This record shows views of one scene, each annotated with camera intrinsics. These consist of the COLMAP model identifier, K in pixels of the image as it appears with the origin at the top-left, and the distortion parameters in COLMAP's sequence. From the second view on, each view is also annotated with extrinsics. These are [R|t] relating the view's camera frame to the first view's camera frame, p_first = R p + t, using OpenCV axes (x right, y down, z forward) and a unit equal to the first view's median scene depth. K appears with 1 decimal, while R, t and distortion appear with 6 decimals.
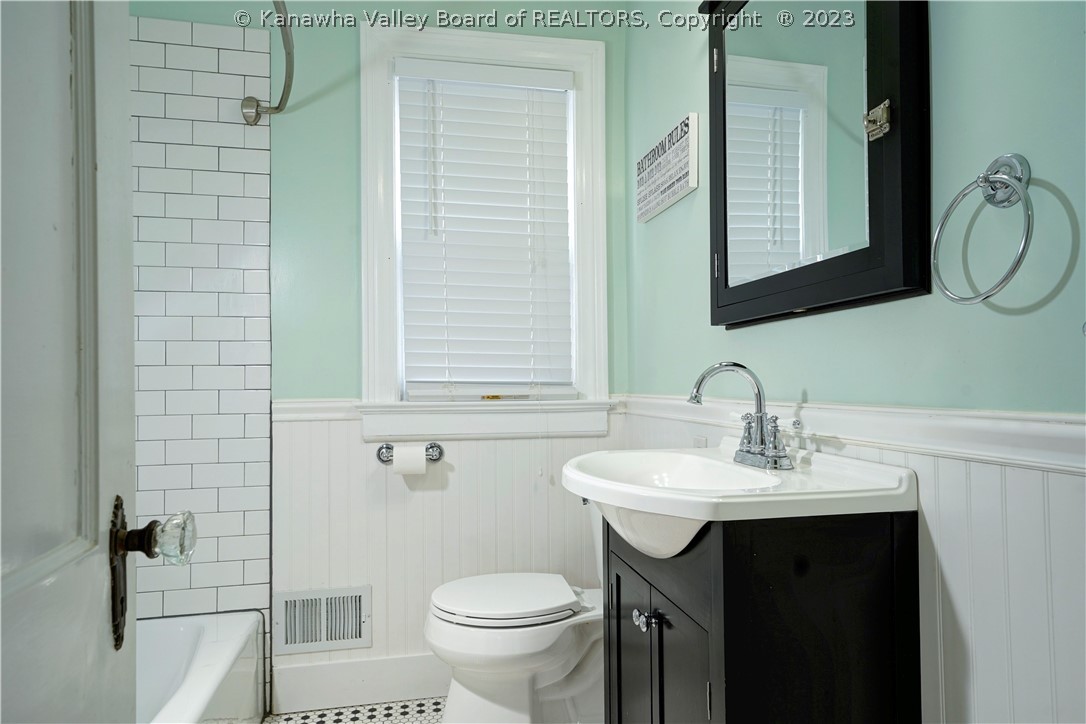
lens RADIAL K [[713.5, 0, 544.0], [0, 713.5, 364.3], [0, 0, 1]] dist [0.002156, -0.001780]
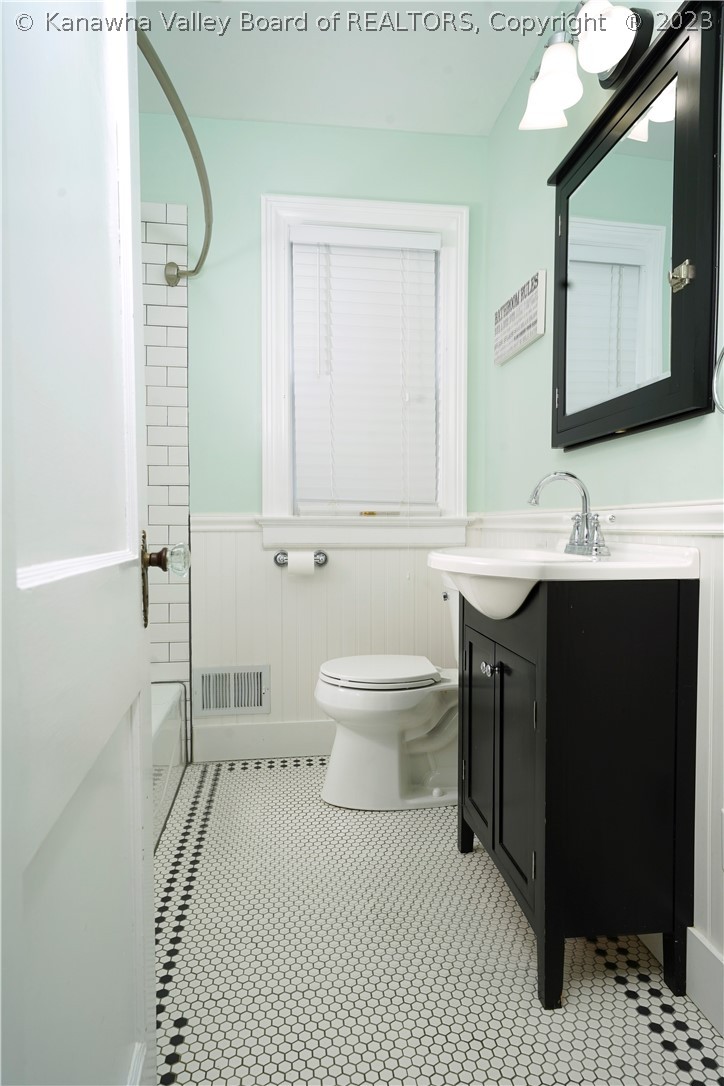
lens RADIAL K [[646.2, 0, 363.4], [0, 646.2, 545.9], [0, 0, 1]] dist [-0.033695, 0.002929]
pose [[0.997432, 0.012823, -0.070463, -0.005438], [-0.008055, 0.997684, 0.067543, 0.032237], [0.071166, -0.066802, 0.995225, -0.100016]]
